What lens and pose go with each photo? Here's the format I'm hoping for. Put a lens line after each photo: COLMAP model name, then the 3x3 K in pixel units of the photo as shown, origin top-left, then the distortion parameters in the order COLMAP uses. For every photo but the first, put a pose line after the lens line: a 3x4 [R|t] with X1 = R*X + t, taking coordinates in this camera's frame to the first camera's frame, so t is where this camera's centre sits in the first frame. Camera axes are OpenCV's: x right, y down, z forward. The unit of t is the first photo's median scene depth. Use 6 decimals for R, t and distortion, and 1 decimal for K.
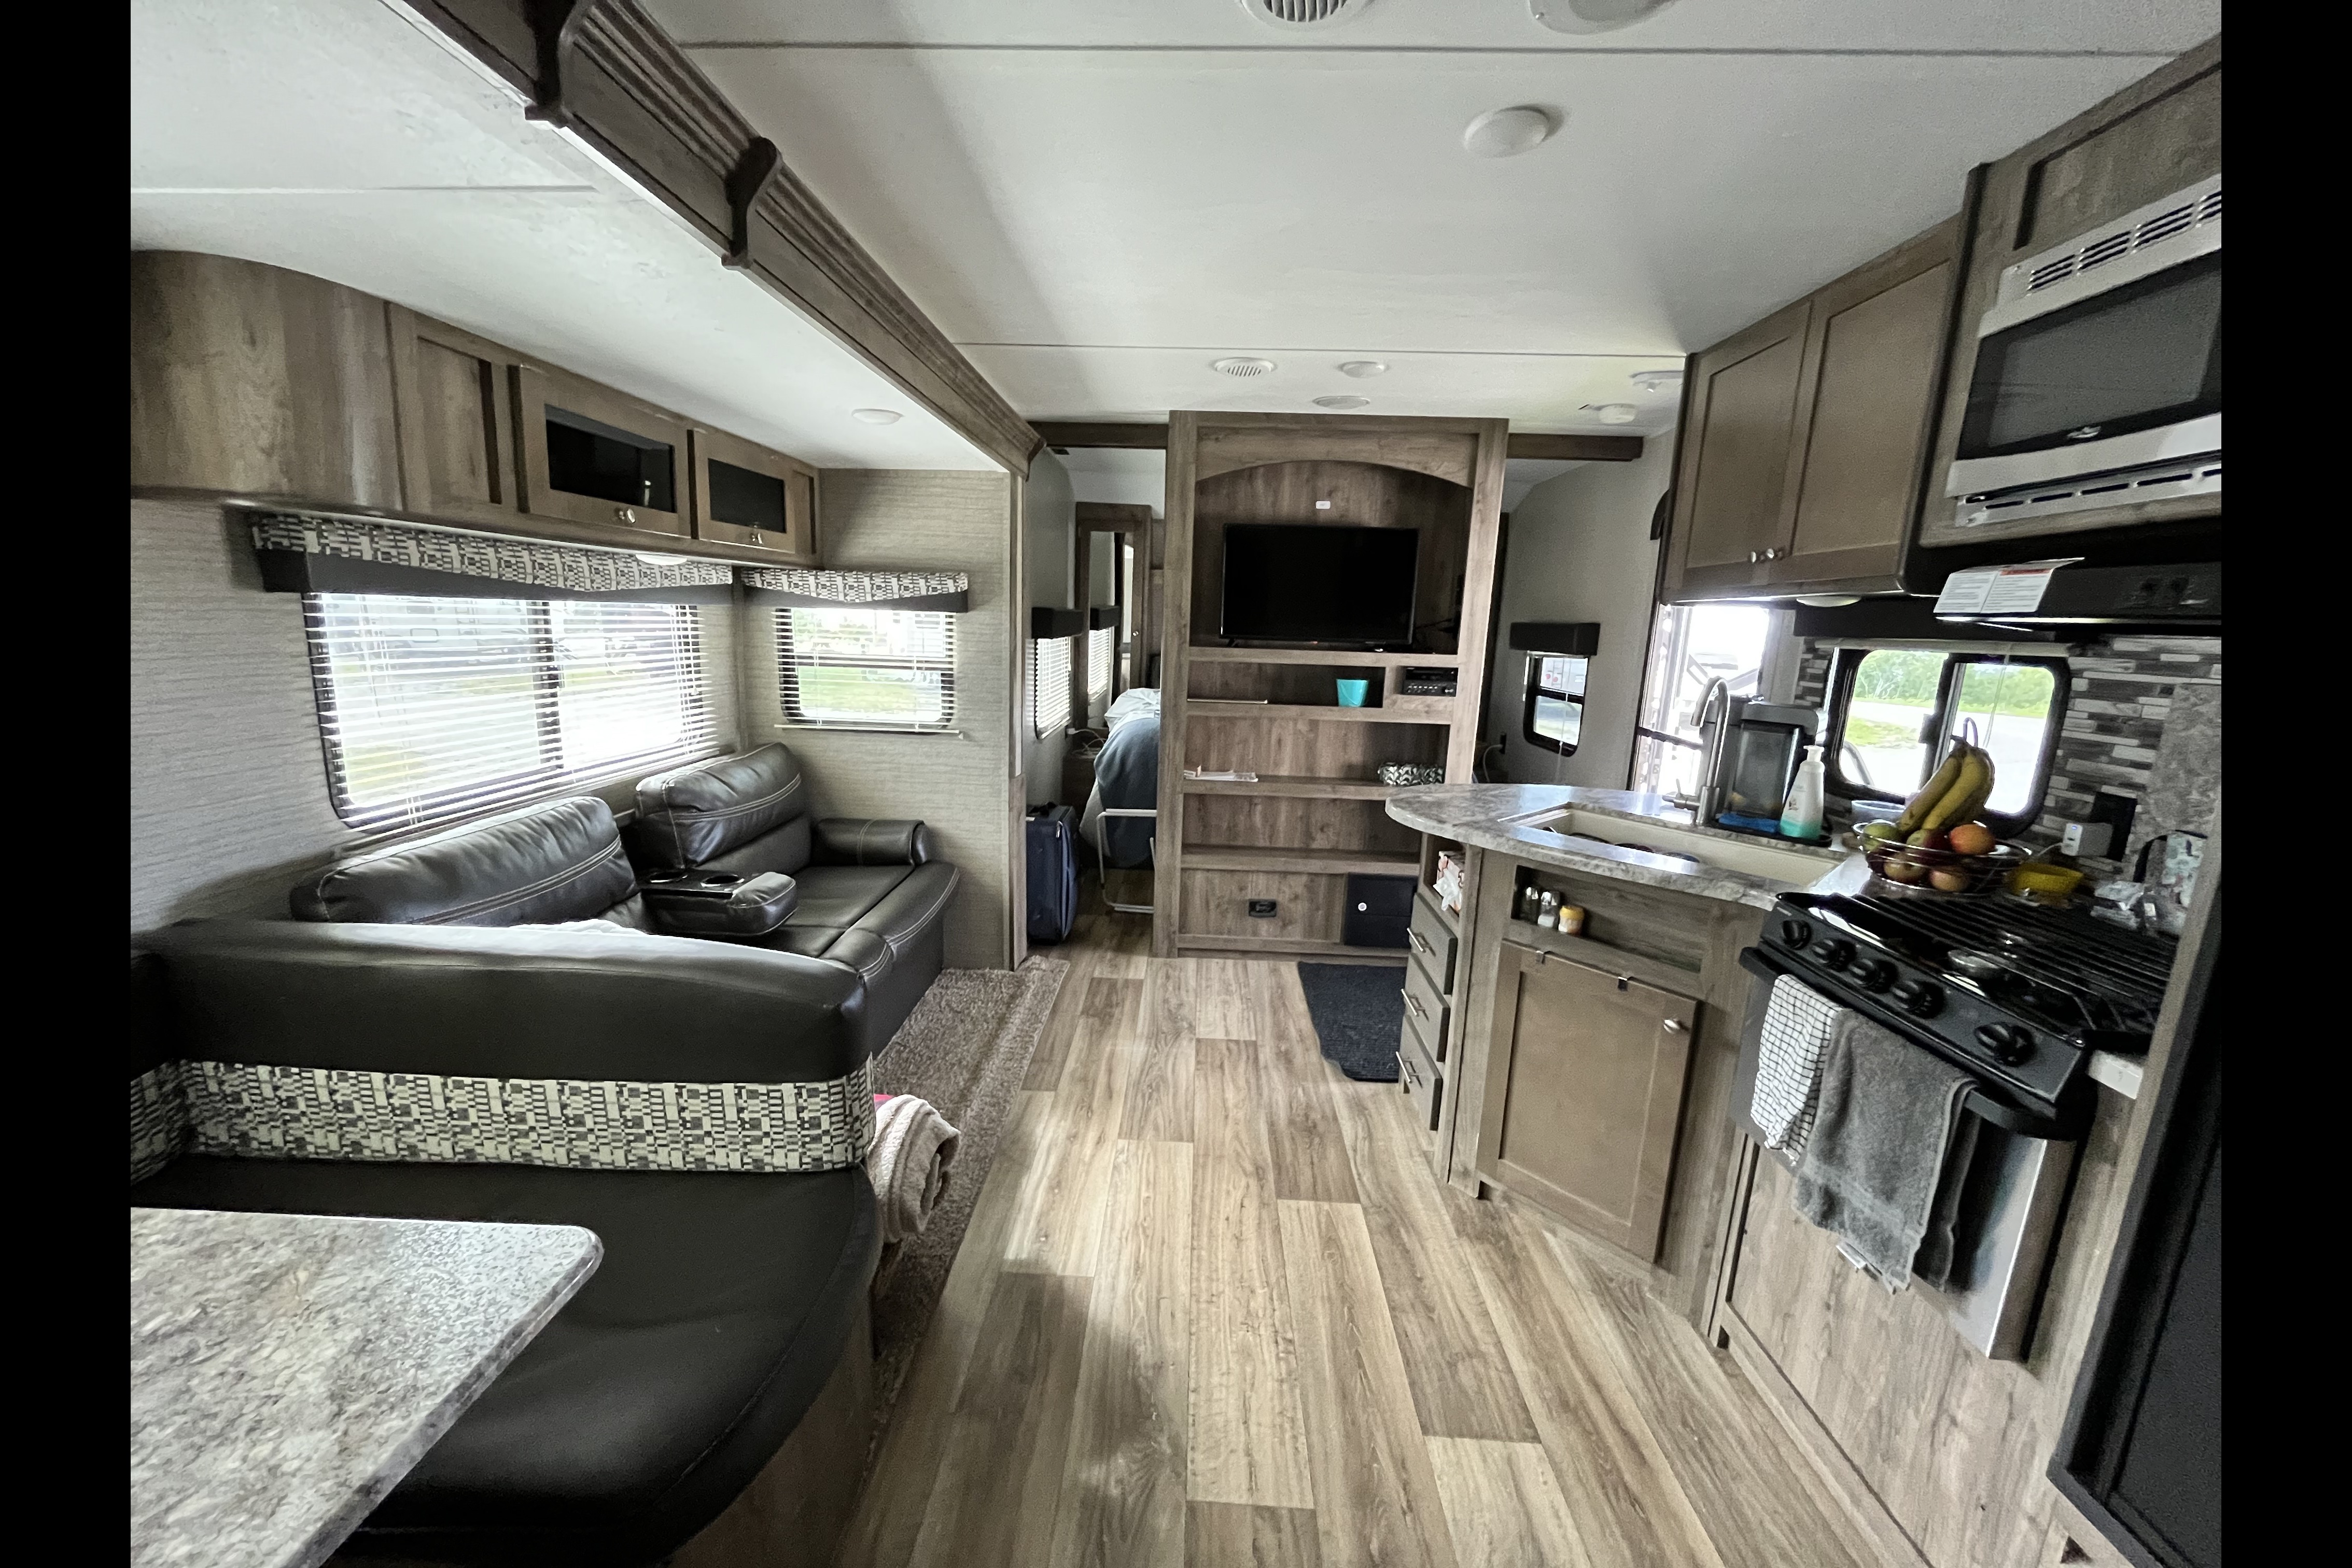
lens RADIAL K [[741.2, 0, 1175.0], [0, 741.2, 734.0], [0, 0, 1]] dist [-0.000552, -0.000005]
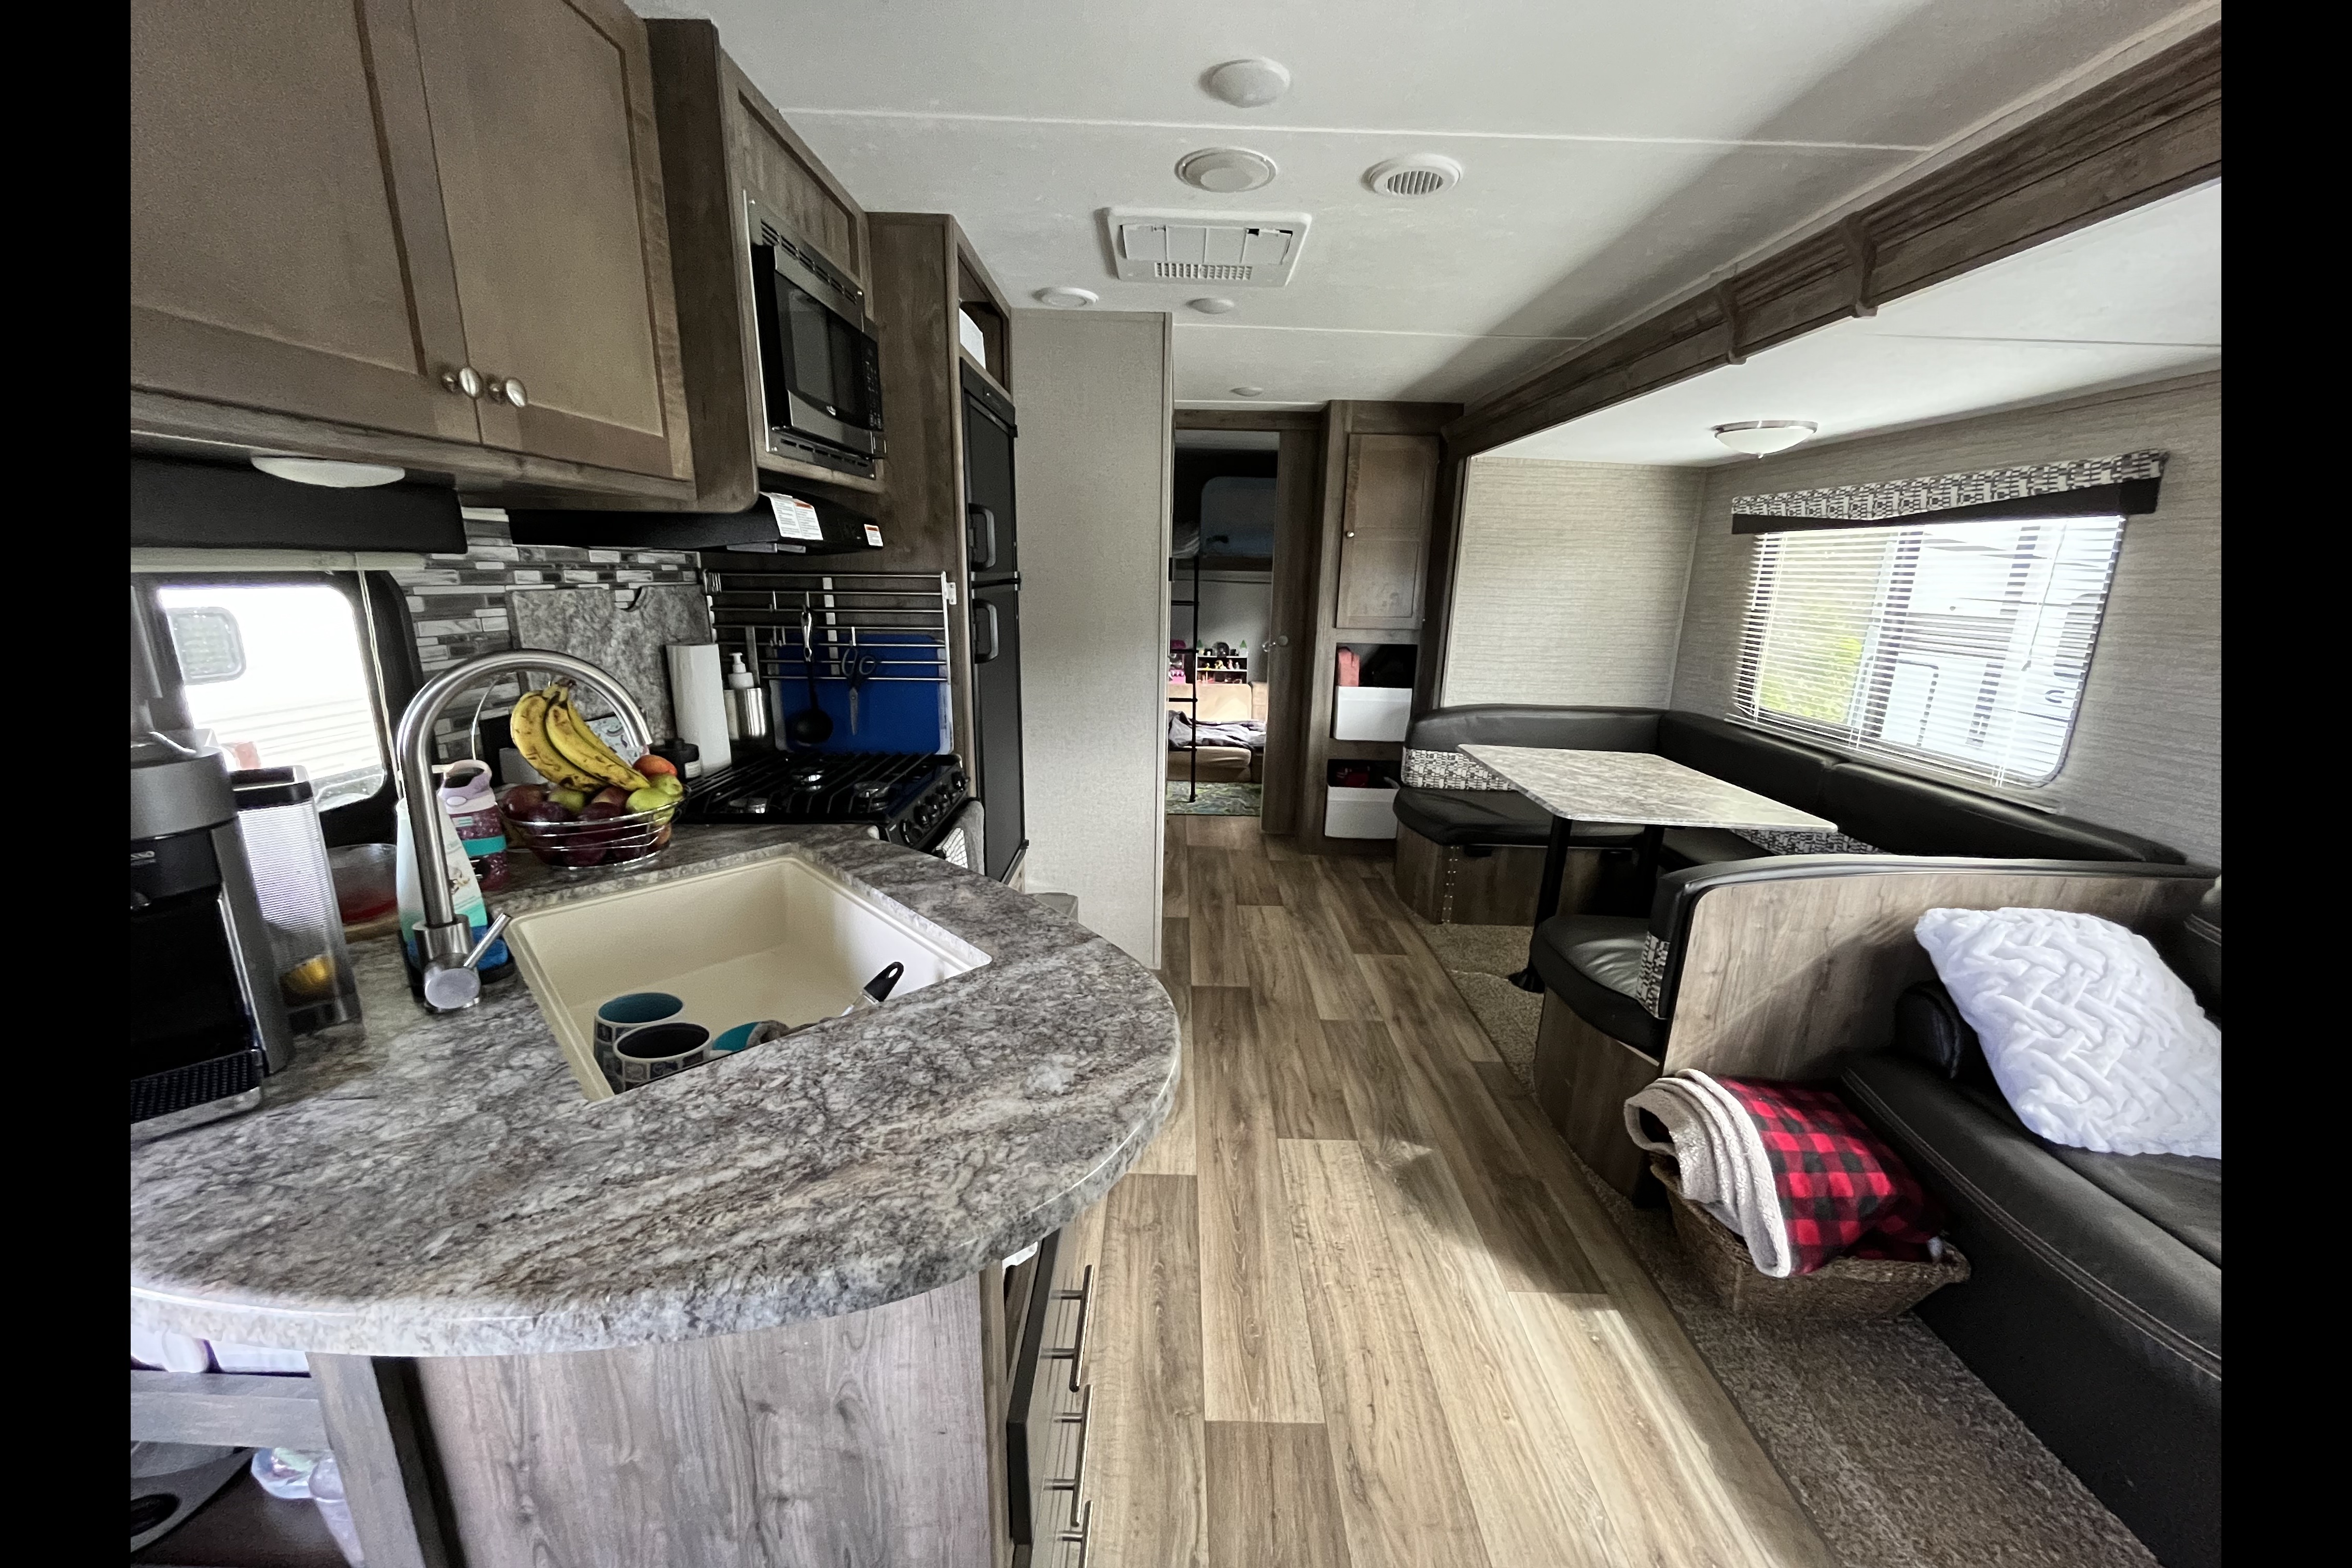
lens RADIAL K [[741.2, 0, 1175.0], [0, 741.2, 734.0], [0, 0, 1]] dist [-0.000552, -0.000005]
pose [[-0.997909, -0.046106, -0.045301, 0.461285], [-0.059434, 0.930010, 0.362696, -0.290204], [0.025408, 0.364630, -0.930806, 1.916123]]
